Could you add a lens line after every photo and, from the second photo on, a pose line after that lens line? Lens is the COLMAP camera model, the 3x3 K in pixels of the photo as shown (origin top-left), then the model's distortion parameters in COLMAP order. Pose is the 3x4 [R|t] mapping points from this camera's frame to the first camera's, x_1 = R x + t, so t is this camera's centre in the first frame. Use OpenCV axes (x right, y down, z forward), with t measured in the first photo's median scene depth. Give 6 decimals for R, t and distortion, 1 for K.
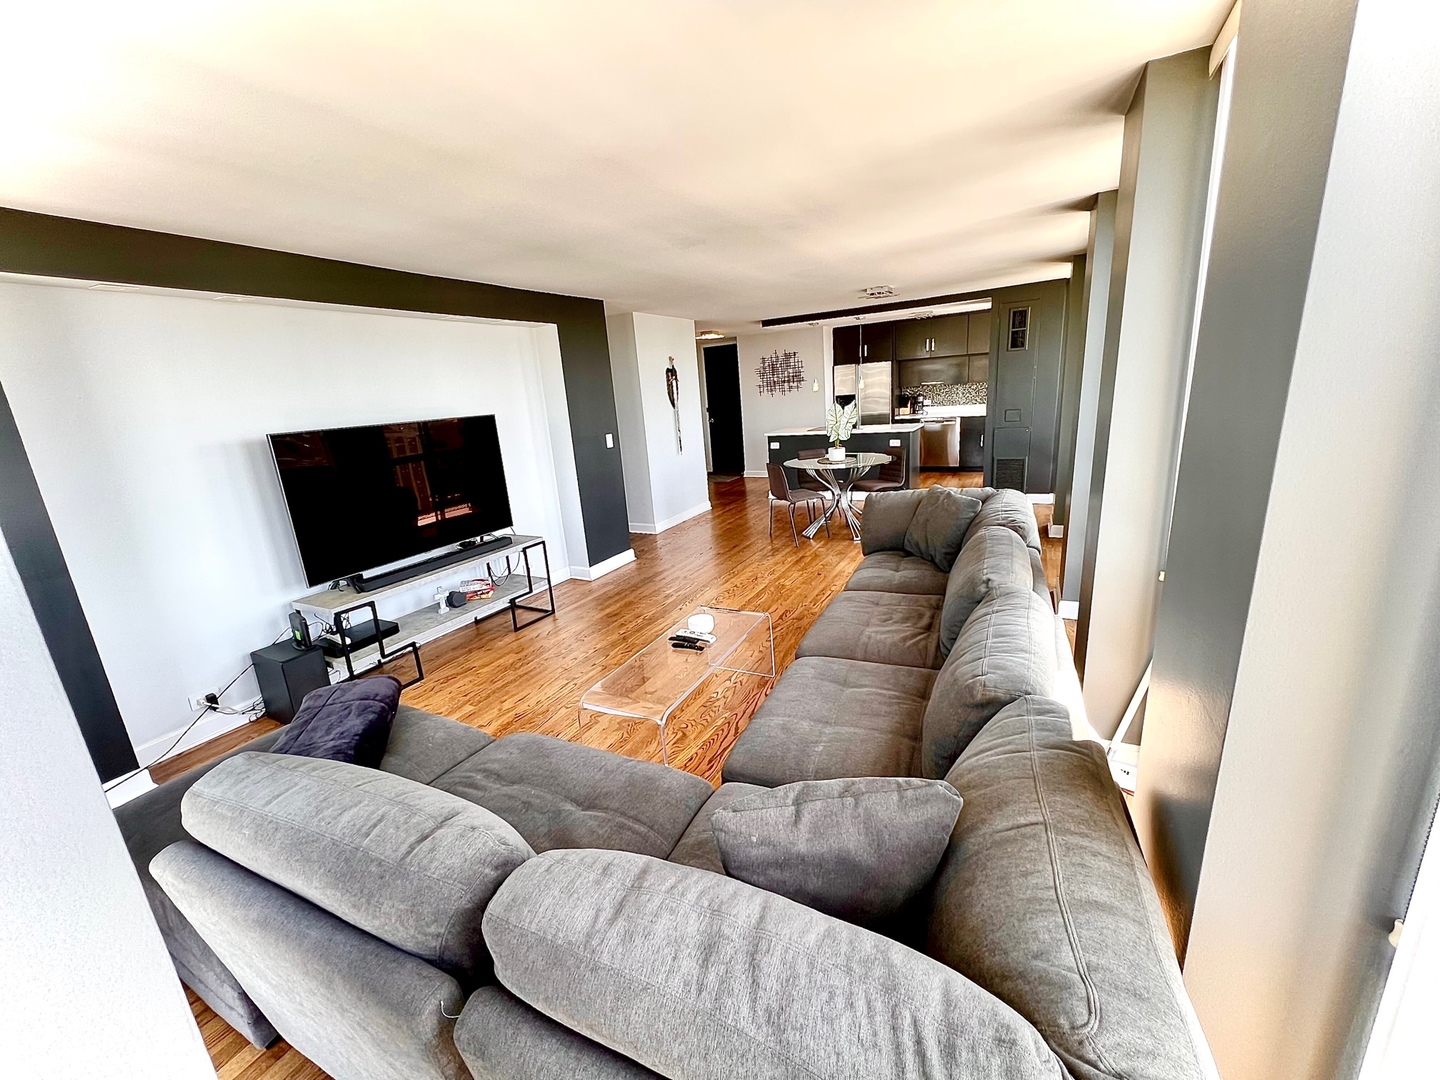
lens RADIAL K [[579.1, 0, 720.0], [0, 579.1, 540.0], [0, 0, 1]] dist [-0.001546, -0.000184]
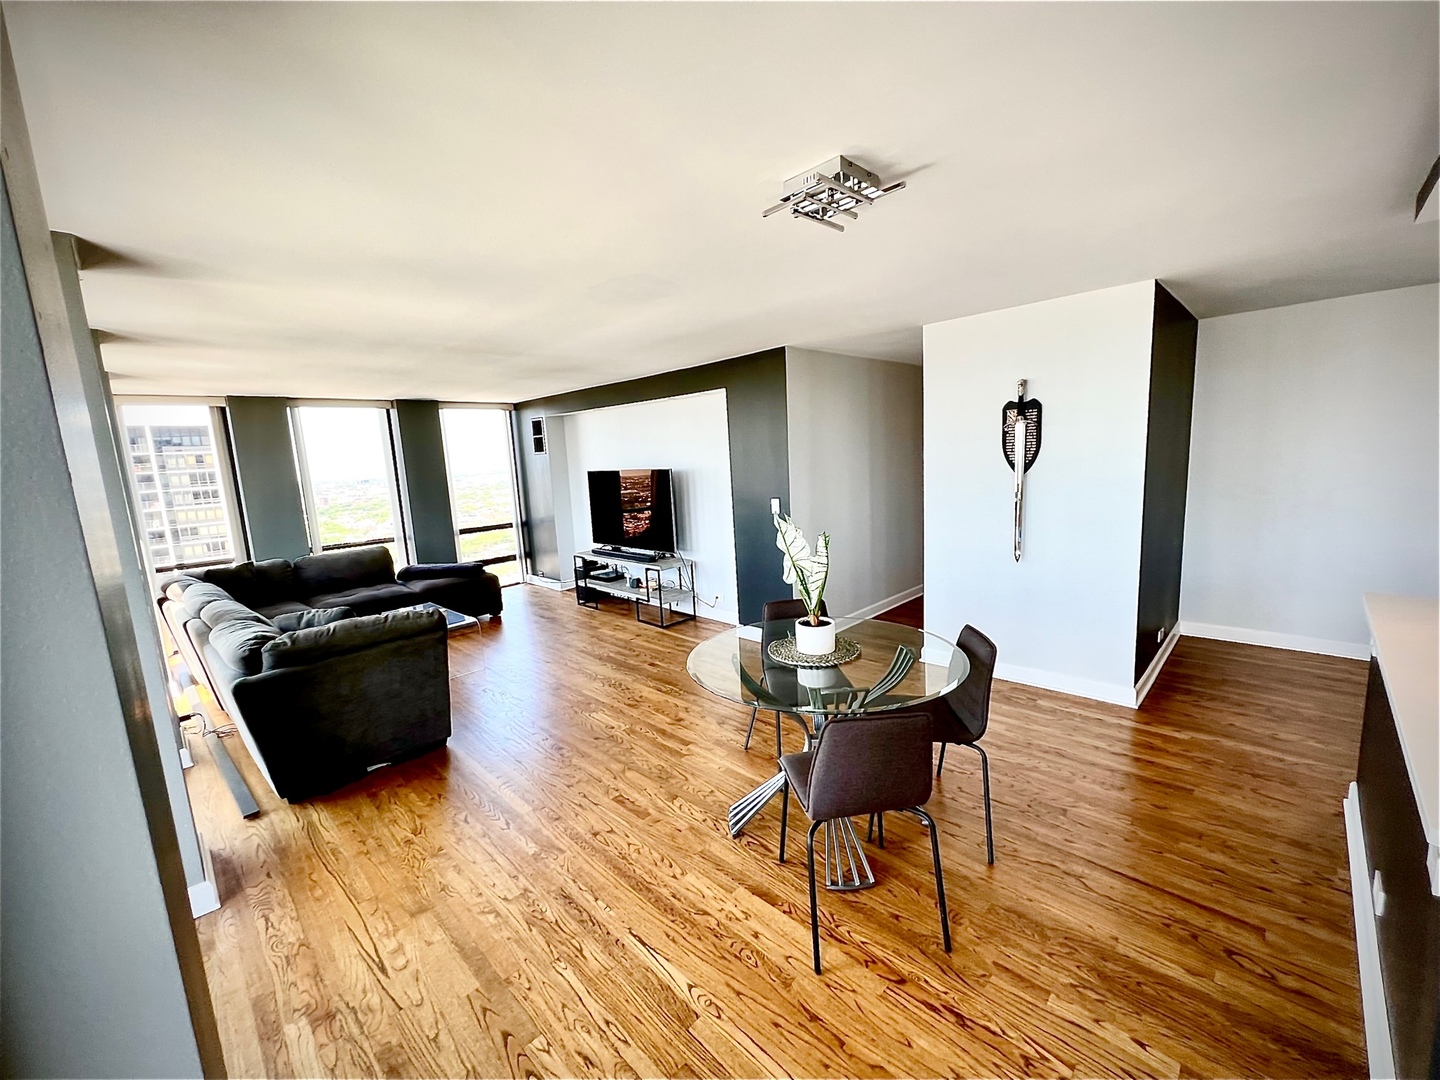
lens RADIAL K [[579.1, 0, 720.0], [0, 579.1, 540.0], [0, 0, 1]] dist [-0.001546, -0.000184]
pose [[-0.292867, 0.225345, -0.929219, 0.575092], [-0.170001, 0.944075, 0.282528, -0.309939], [0.940919, 0.240712, -0.238179, 0.995755]]
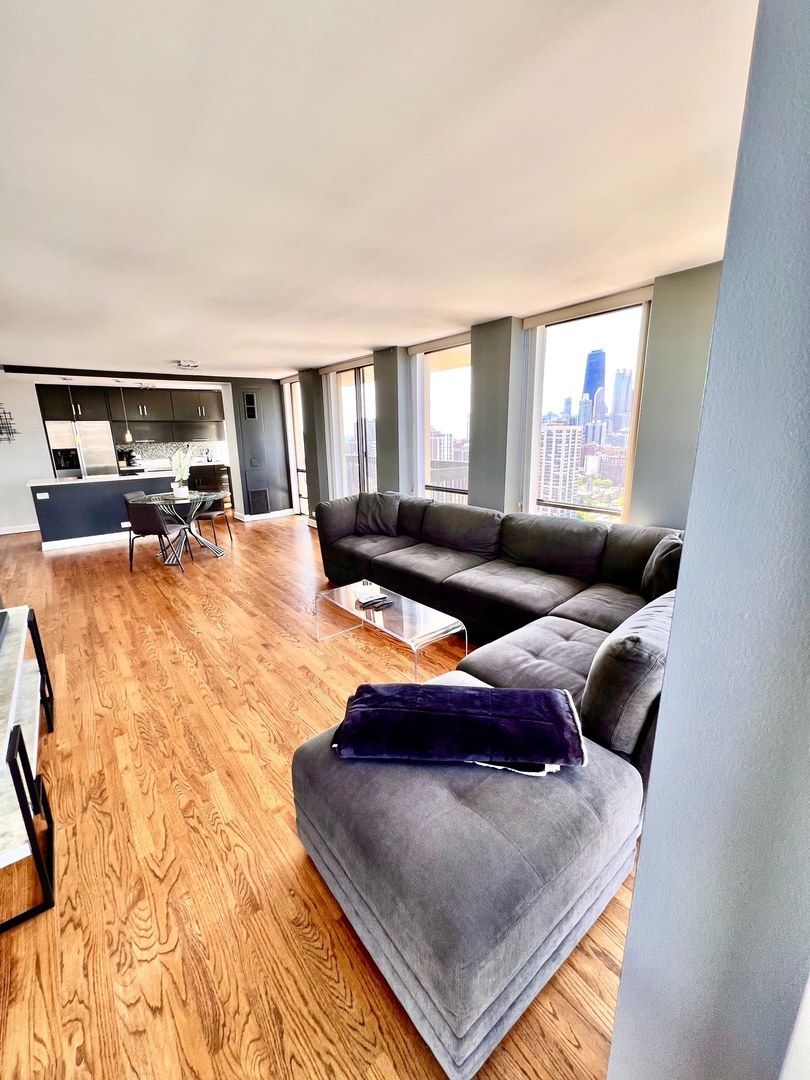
lens RADIAL K [[434.4, 0, 405.0], [0, 434.4, 540.0], [0, 0, 1]] dist [-0.001546, -0.000184]
pose [[0.403468, -0.157689, 0.901304, -0.426860], [0.220690, 0.972728, 0.071393, -0.012758], [-0.887981, 0.170104, 0.427264, 0.217093]]
